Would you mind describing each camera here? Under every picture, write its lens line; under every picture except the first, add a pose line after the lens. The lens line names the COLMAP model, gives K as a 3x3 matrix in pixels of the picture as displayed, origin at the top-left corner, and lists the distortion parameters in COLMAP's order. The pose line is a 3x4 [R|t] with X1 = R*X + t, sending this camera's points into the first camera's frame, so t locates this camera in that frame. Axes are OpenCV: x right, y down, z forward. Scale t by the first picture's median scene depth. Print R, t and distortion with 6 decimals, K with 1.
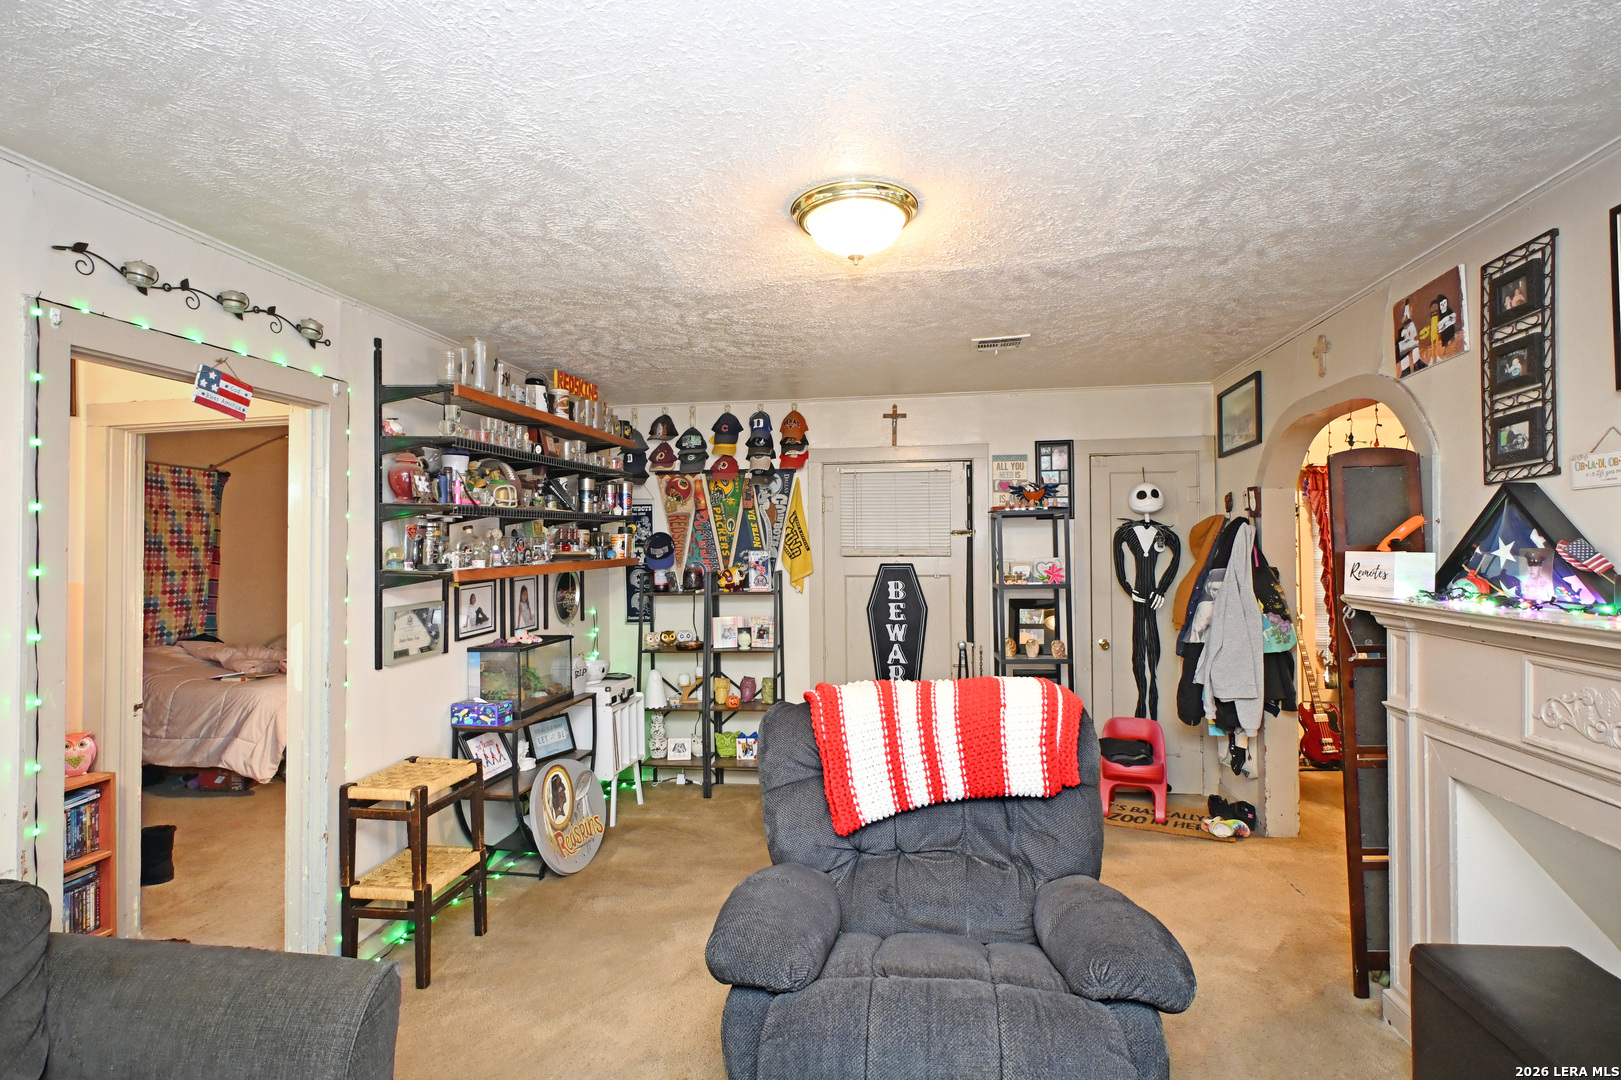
lens RADIAL K [[789.5, 0, 815.6], [0, 789.5, 544.5], [0, 0, 1]] dist [-0.001334, 0.002246]
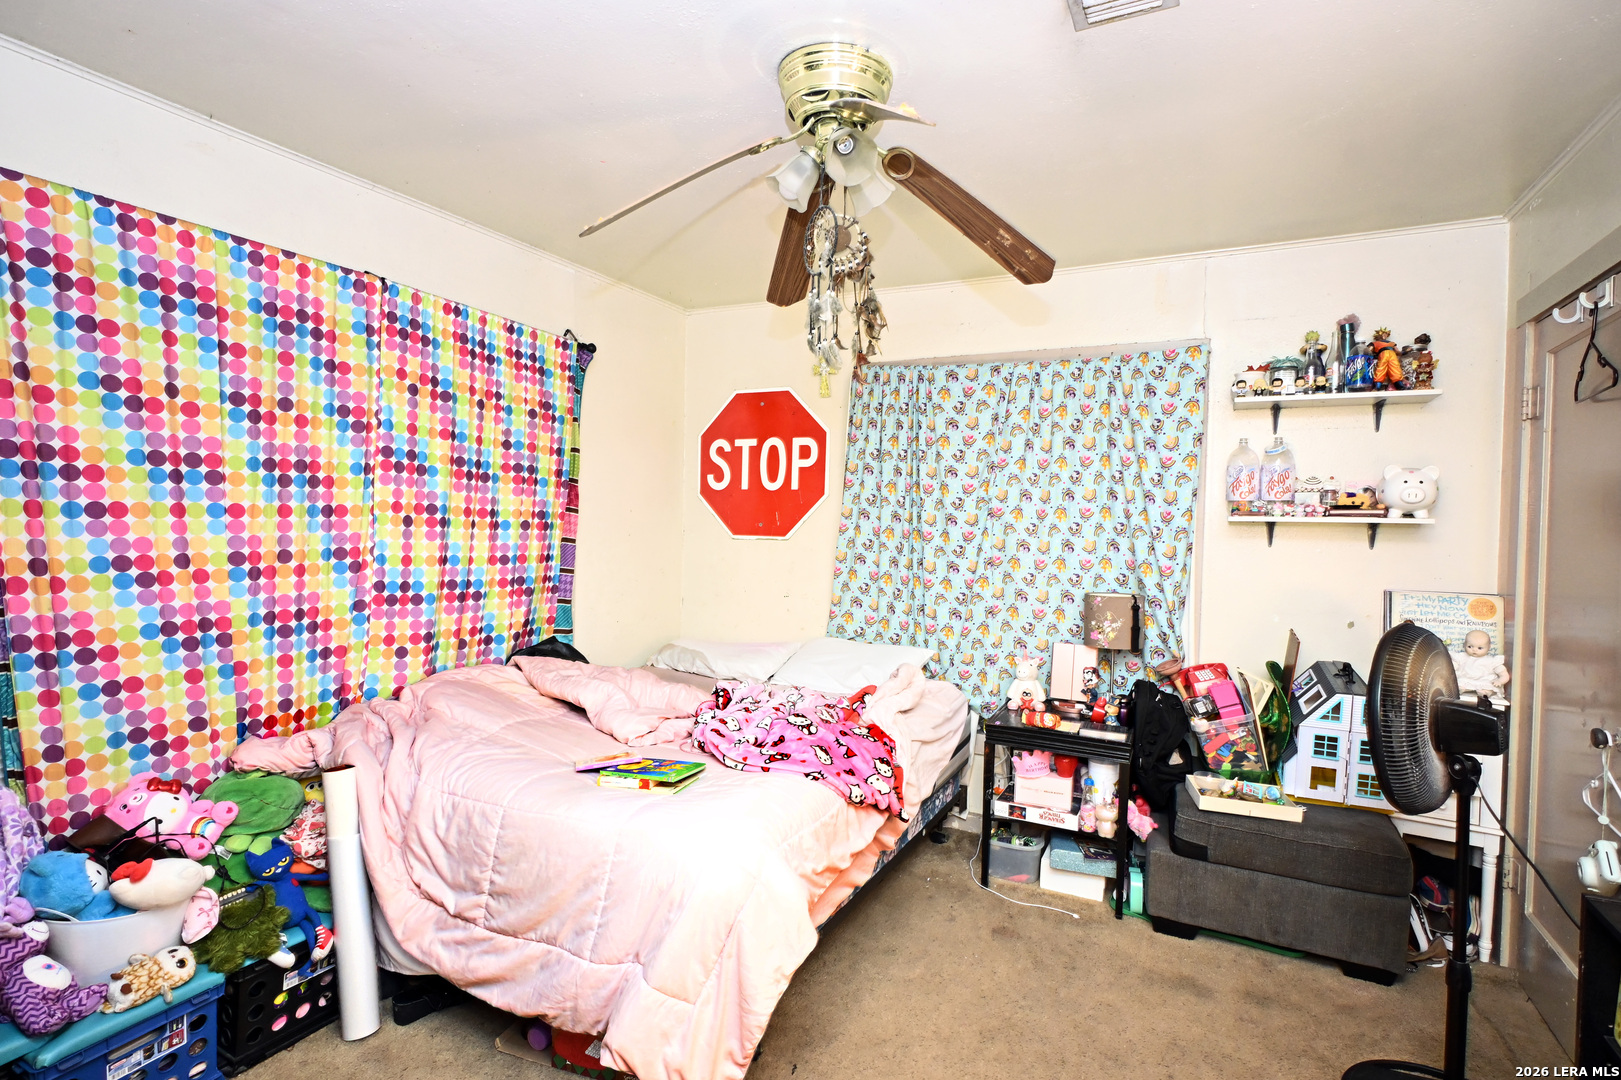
lens RADIAL K [[789.5, 0, 809.4], [0, 789.5, 540.7], [0, 0, 1]] dist [-0.001334, 0.002246]
pose [[0.947643, 0.029179, -0.317996, -0.449101], [-0.021326, 0.999376, 0.028149, 0.027757], [0.318619, -0.019893, 0.947674, 0.558005]]
